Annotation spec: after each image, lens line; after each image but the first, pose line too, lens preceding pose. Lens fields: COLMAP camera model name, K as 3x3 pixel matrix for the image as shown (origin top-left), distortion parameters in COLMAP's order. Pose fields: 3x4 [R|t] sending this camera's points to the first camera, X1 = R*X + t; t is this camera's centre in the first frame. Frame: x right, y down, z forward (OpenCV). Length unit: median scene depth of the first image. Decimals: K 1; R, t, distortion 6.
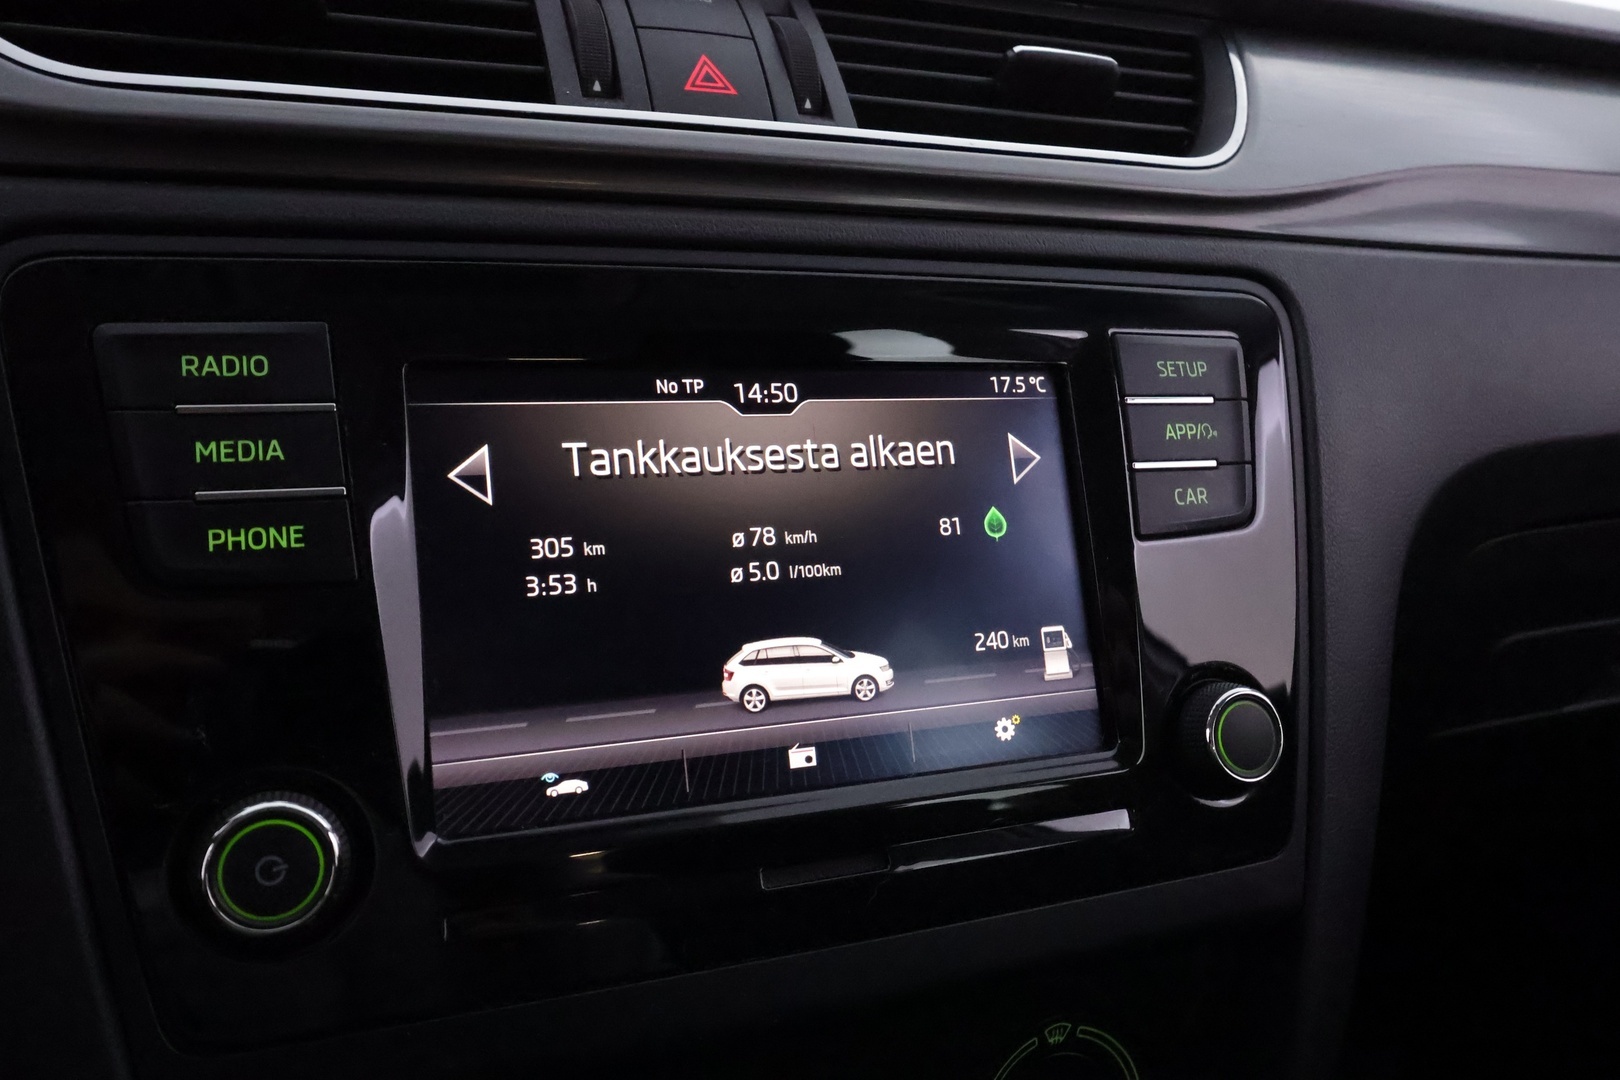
lens RADIAL K [[1366.4, 0, 817.6], [0, 1366.4, 535.4], [0, 0, 1]] dist [-0.043236, 0.001918]
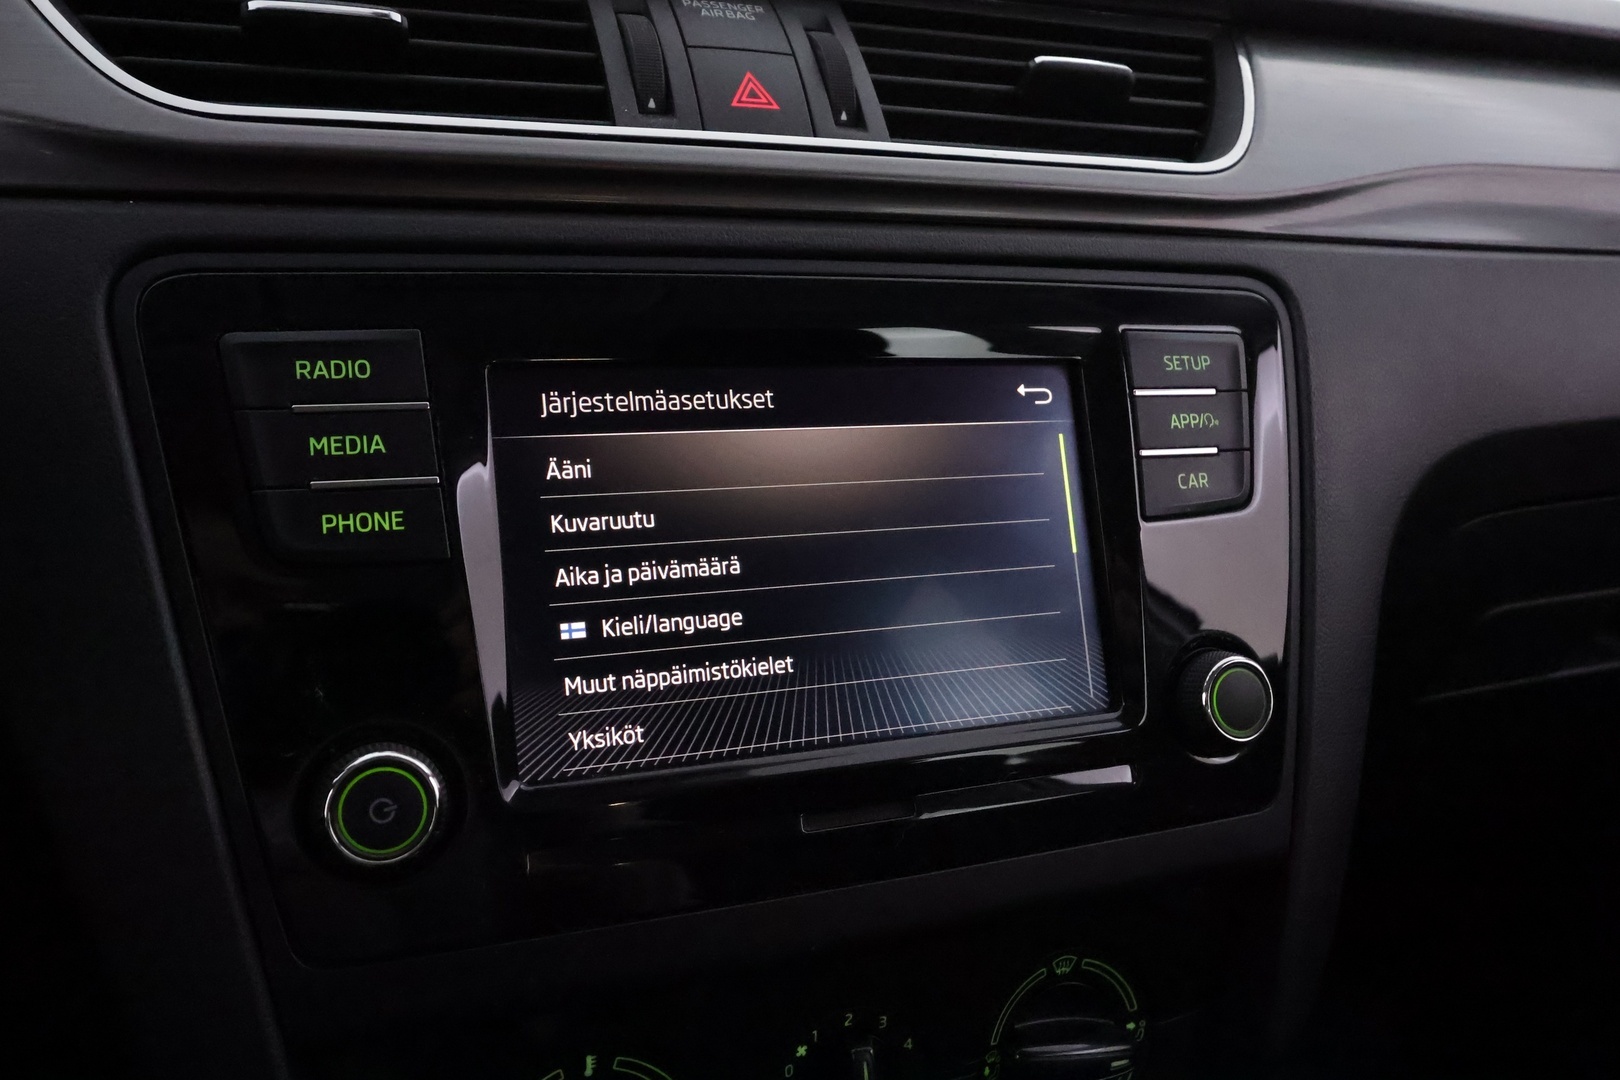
lens RADIAL K [[1366.4, 0, 807.0], [0, 1366.4, 540.6], [0, 0, 1]] dist [-0.043236, 0.001918]
pose [[0.999763, 0.005973, -0.020927, -0.012566], [-0.005202, 0.999313, 0.036706, -0.019937], [0.021132, -0.036588, 0.999107, -0.102966]]
